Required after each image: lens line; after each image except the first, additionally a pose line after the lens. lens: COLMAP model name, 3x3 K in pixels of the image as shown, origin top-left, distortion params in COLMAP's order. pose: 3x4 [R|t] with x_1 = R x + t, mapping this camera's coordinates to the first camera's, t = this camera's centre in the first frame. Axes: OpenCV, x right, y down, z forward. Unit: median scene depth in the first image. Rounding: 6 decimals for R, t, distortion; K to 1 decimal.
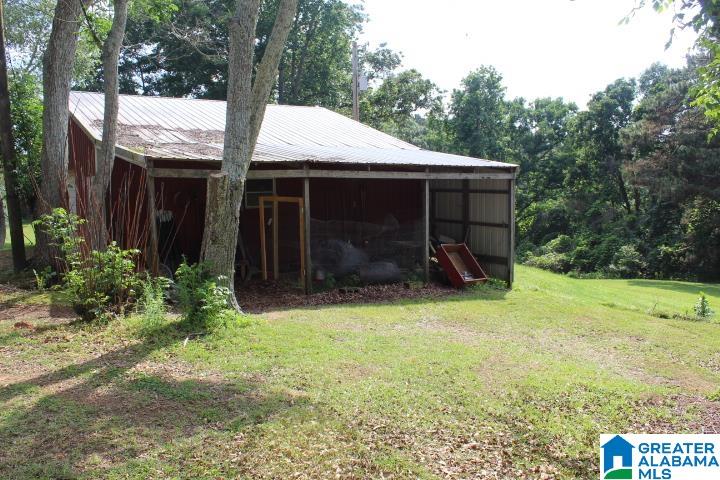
lens RADIAL K [[598.2, 0, 364.6], [0, 598.2, 246.6], [0, 0, 1]] dist [-0.168453, 0.152599]
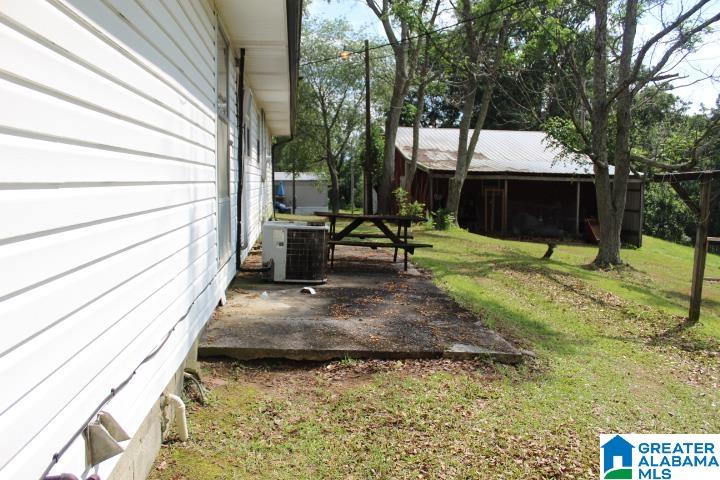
lens RADIAL K [[598.2, 0, 364.6], [0, 598.2, 246.6], [0, 0, 1]] dist [-0.168453, 0.152599]
pose [[0.892841, 0.061978, -0.446087, 0.391543], [-0.060689, 0.998009, 0.017190, 0.108246], [0.446264, 0.011725, 0.894824, -1.024022]]
